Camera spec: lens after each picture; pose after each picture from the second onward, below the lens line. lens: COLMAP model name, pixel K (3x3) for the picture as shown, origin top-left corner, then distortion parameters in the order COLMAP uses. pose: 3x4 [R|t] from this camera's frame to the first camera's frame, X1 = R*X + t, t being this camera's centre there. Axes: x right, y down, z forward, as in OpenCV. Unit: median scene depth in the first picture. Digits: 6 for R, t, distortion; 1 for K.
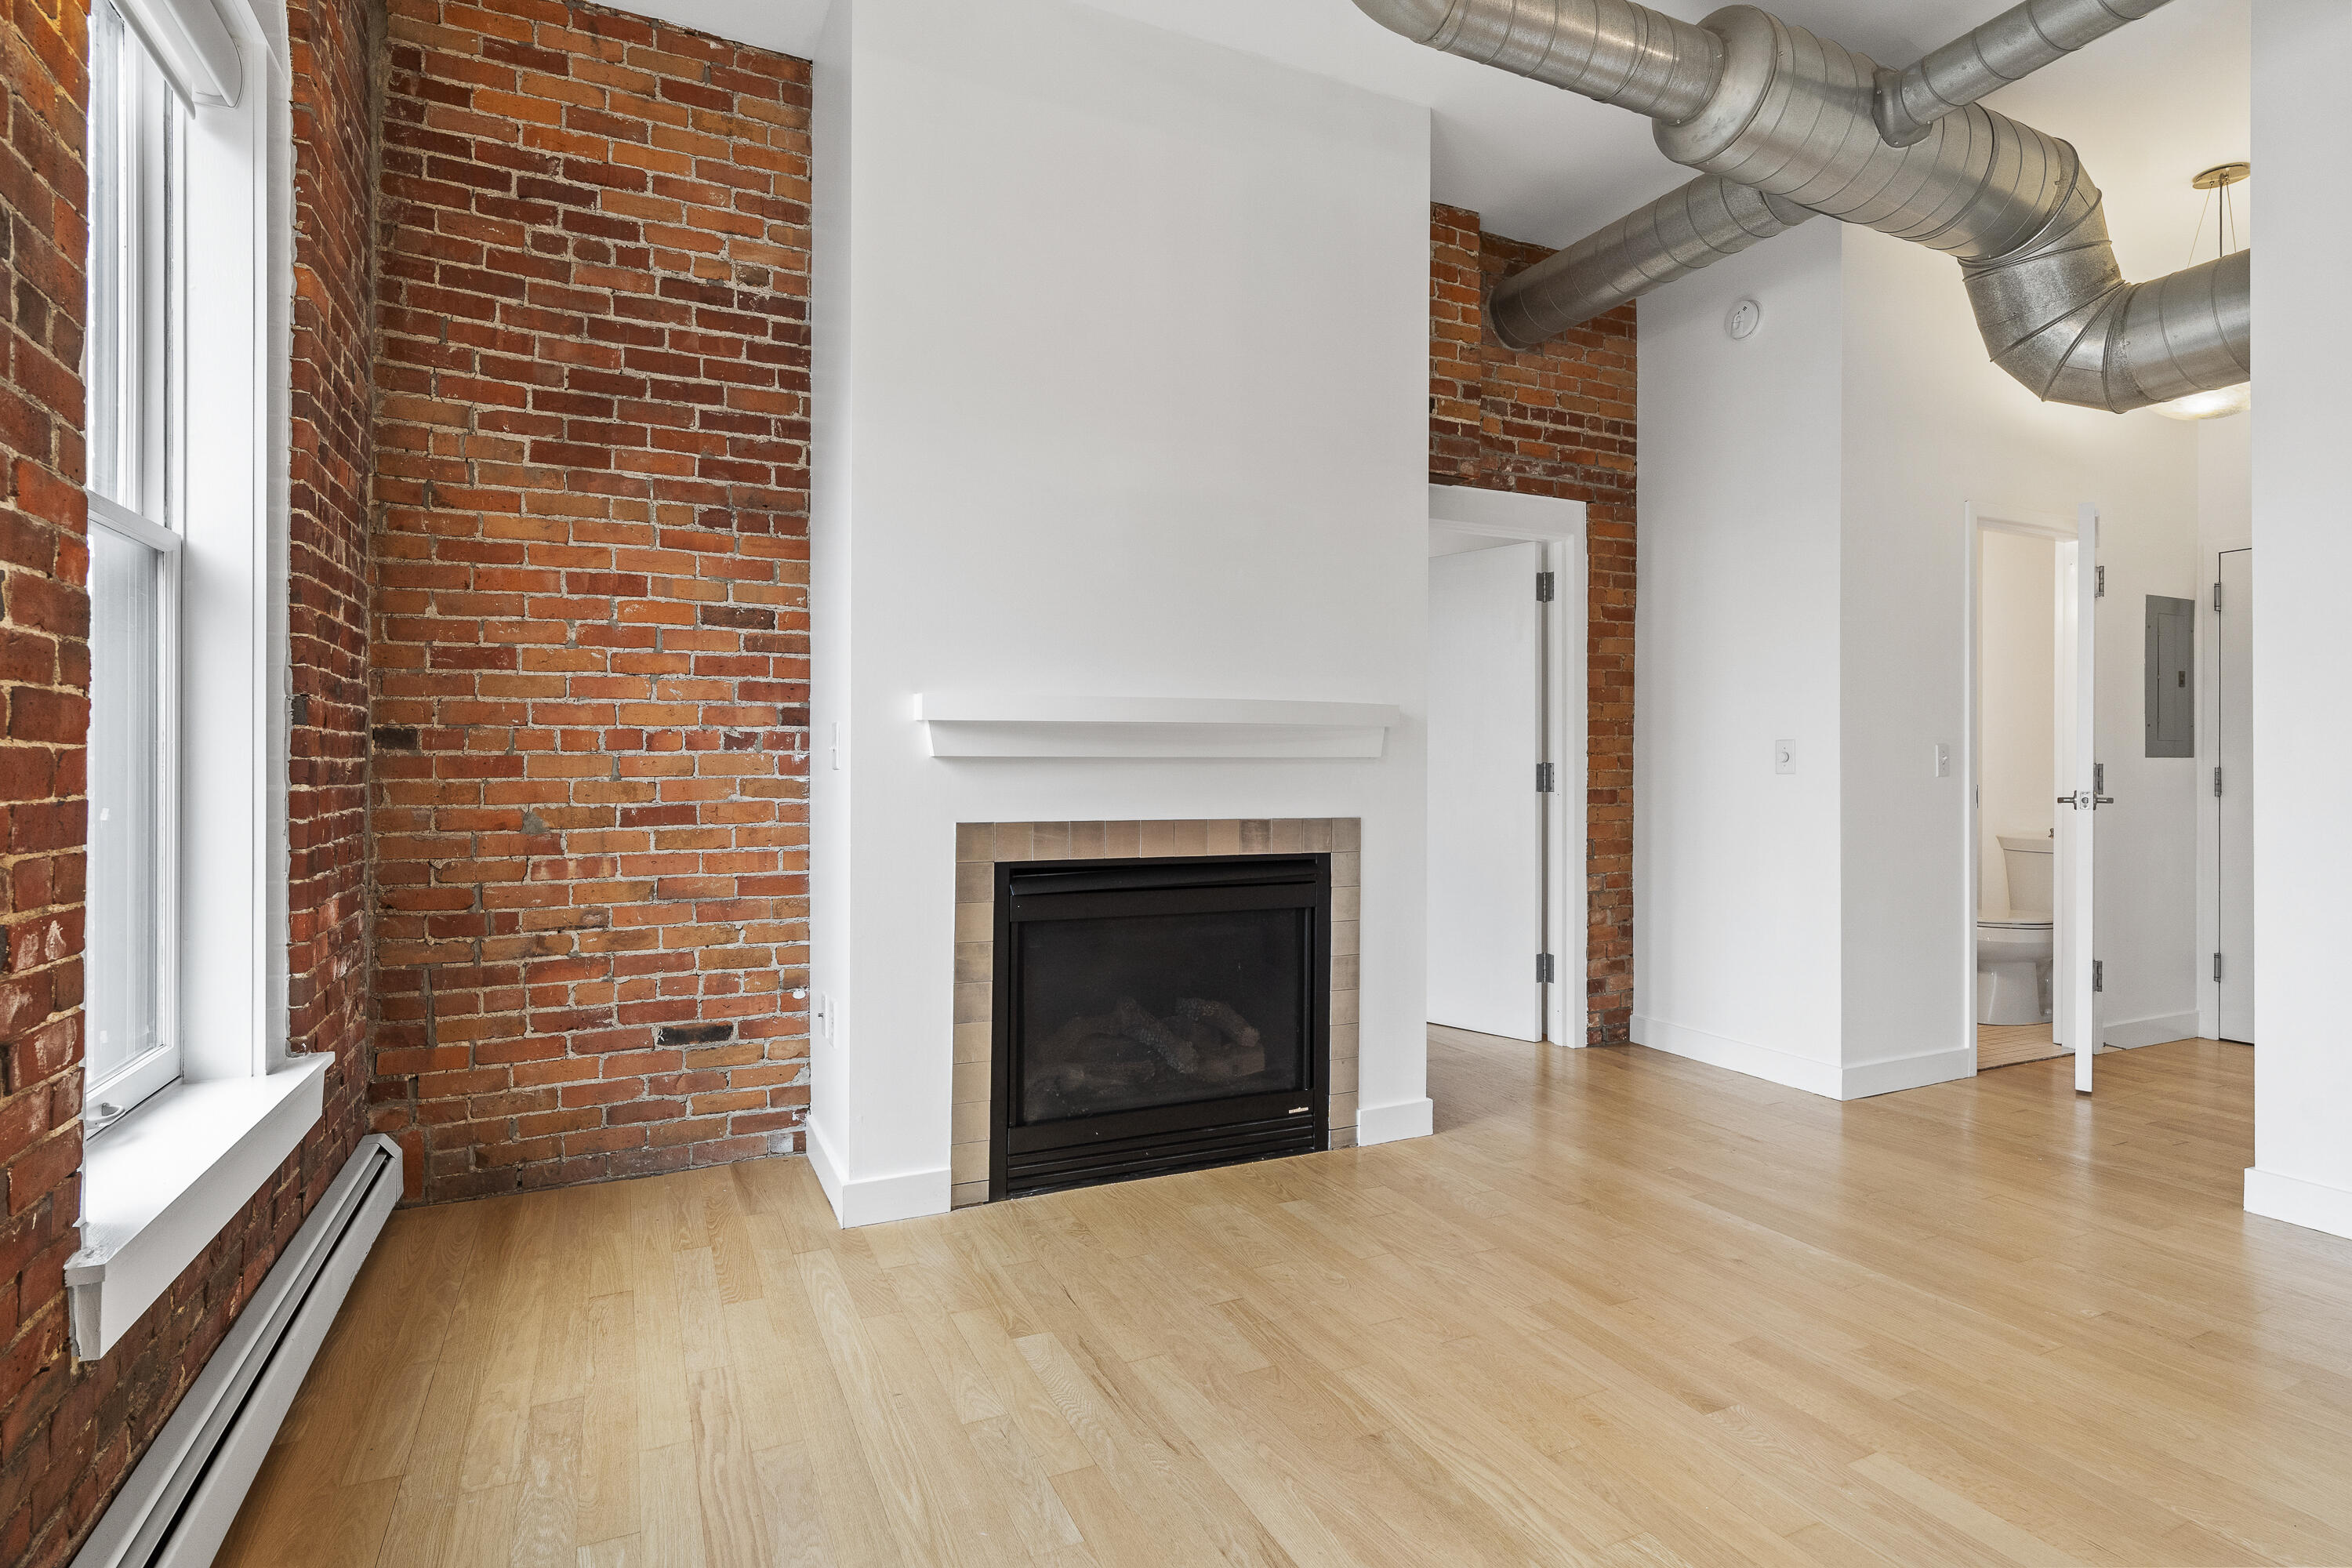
lens RADIAL K [[1166.3, 0, 1161.6], [0, 1166.3, 770.3], [0, 0, 1]] dist [-0.006734, 0.002712]
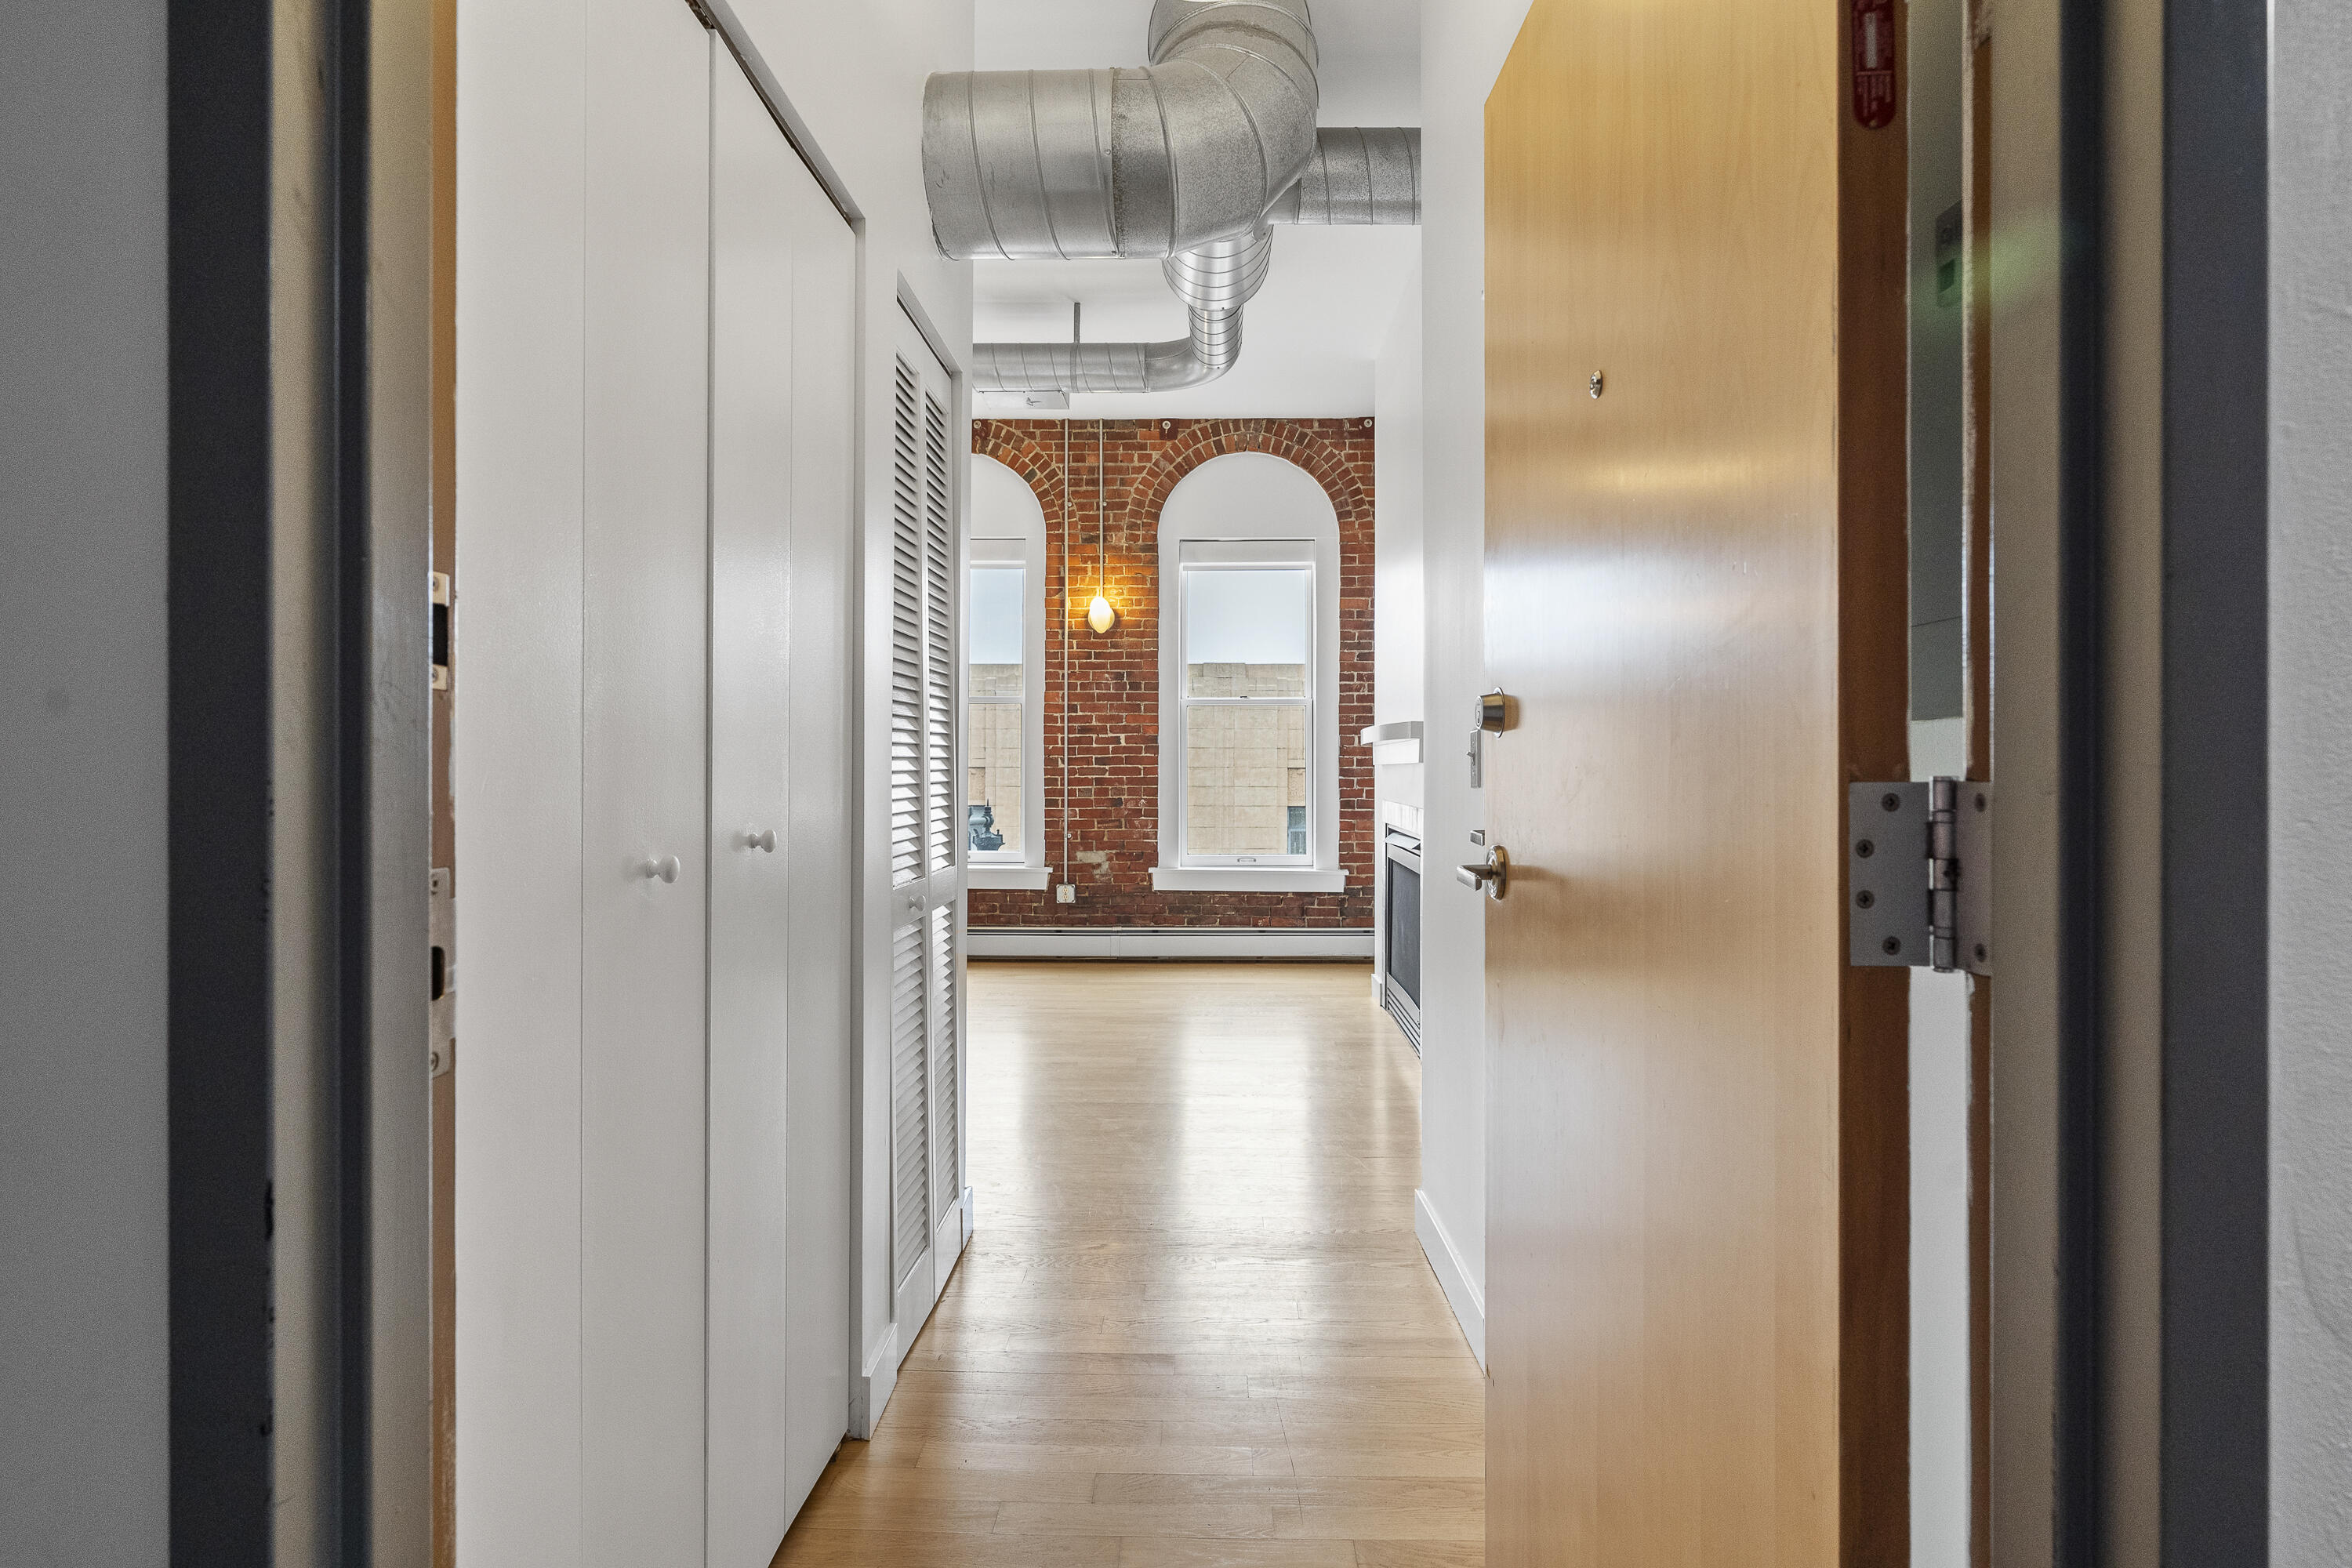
lens RADIAL K [[1250.7, 0, 1187.6], [0, 1250.7, 759.6], [0, 0, 1]] dist [-0.004625, 0.003161]
pose [[-0.447727, -0.008213, -0.894133, 1.643183], [-0.006909, 0.999960, -0.005725, -0.007967], [0.894144, 0.003614, -0.447766, 1.519959]]
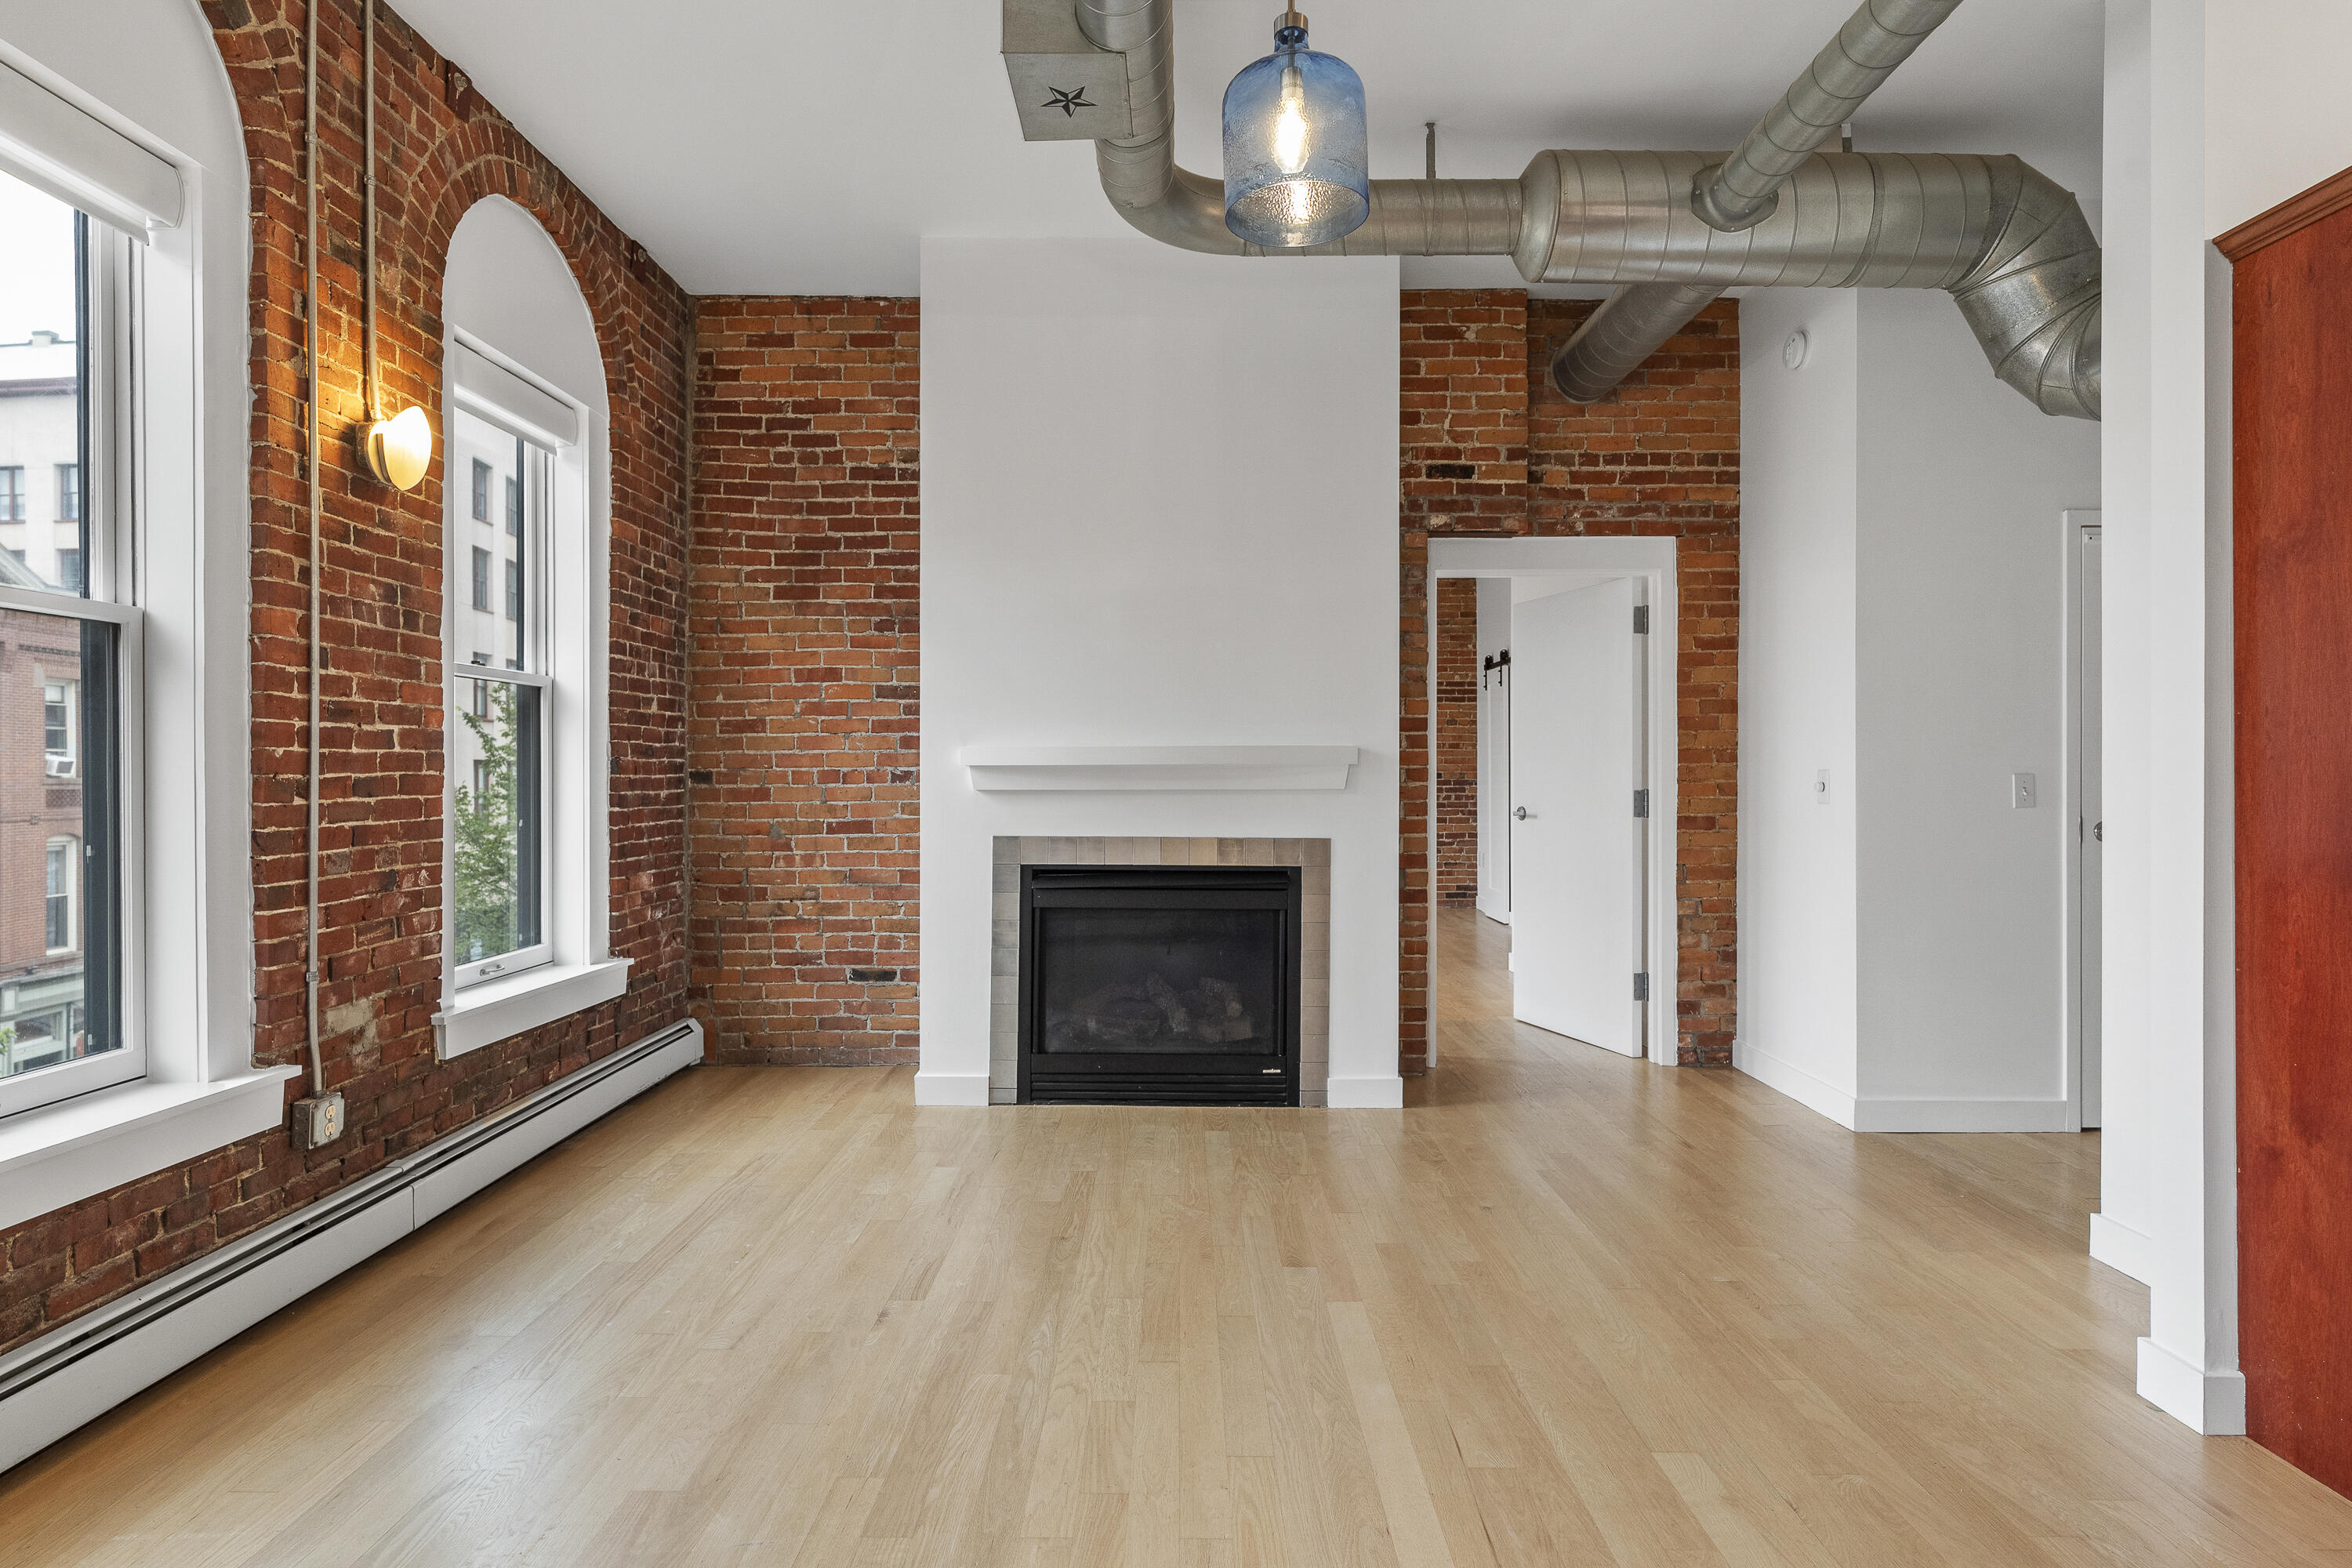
lens RADIAL K [[1250.7, 0, 1176.7], [0, 1250.7, 781.6], [0, 0, 1]] dist [-0.004625, 0.003161]
pose [[0.901919, 0.001537, -0.431903, 0.646616], [-0.000087, 0.999994, 0.003377, -0.025351], [0.431906, -0.003008, 0.901914, -0.270884]]
